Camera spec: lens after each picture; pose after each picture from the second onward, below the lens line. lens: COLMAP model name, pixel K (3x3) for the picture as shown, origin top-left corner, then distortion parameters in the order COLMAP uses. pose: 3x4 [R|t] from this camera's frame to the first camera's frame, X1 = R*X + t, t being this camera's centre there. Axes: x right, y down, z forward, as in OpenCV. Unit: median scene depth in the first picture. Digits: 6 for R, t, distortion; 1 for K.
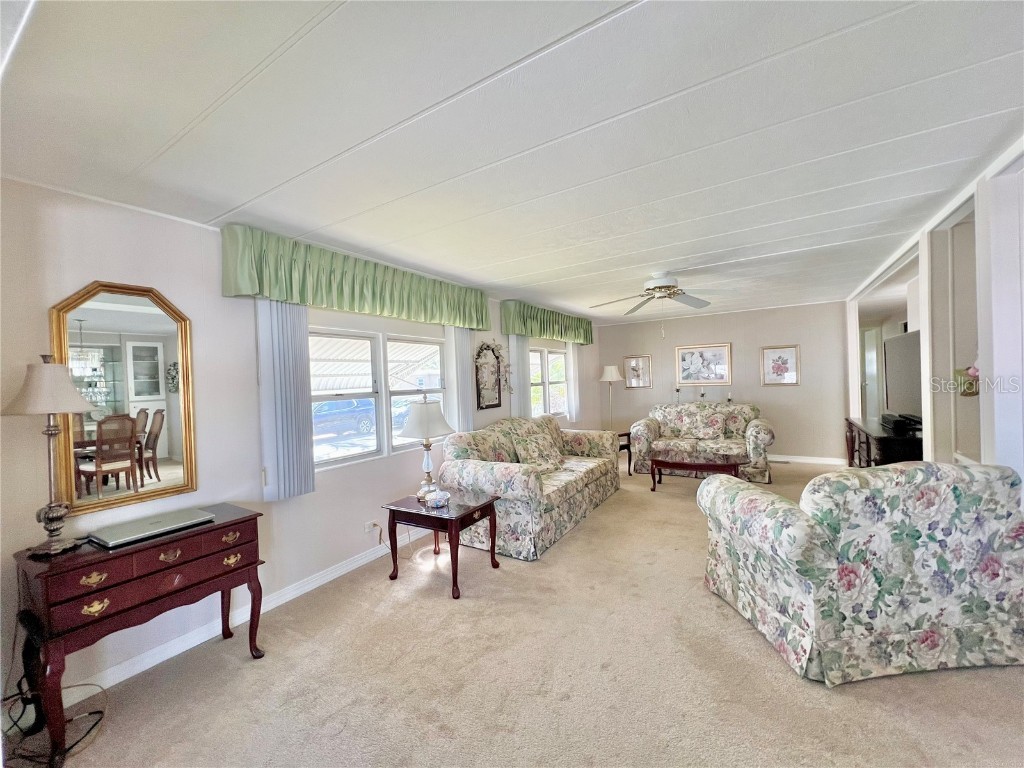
lens RADIAL K [[411.0, 0, 514.8], [0, 411.0, 385.8], [0, 0, 1]] dist [-0.001239, -0.000334]
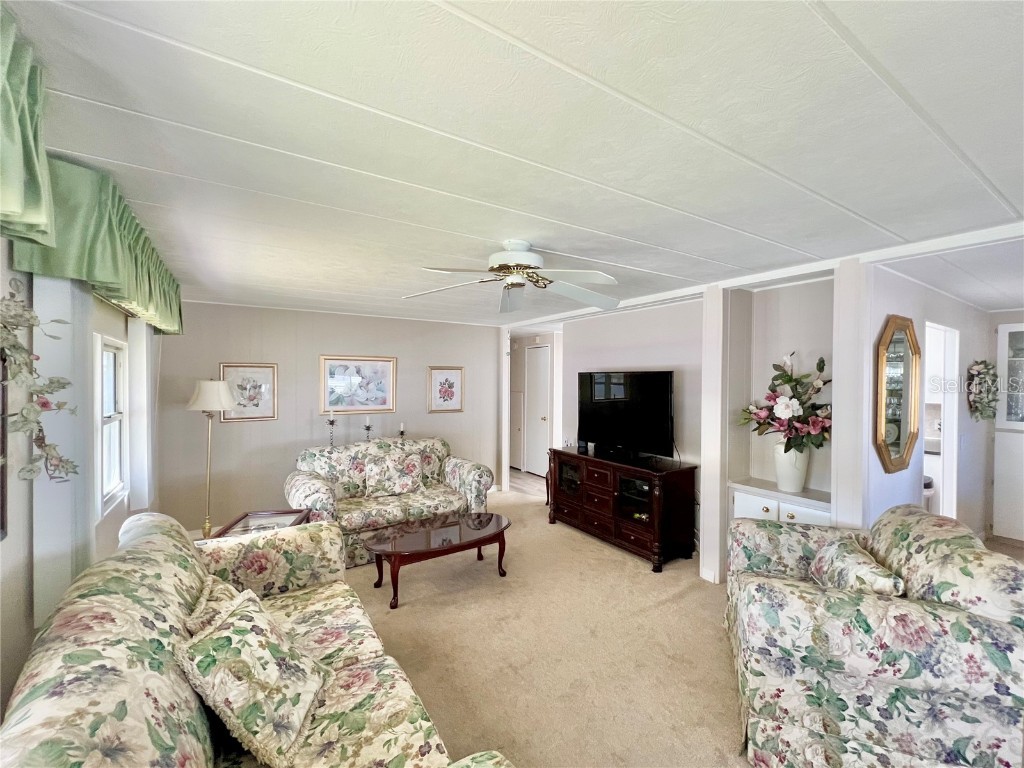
lens RADIAL K [[440.3, 0, 549.8], [0, 440.3, 384.2], [0, 0, 1]] dist [-0.001768, 0.000245]
pose [[0.394730, 0.030039, 0.918306, -0.224575], [-0.004345, 0.999515, -0.030827, -0.058977], [-0.918787, 0.008178, 0.394669, 0.790681]]
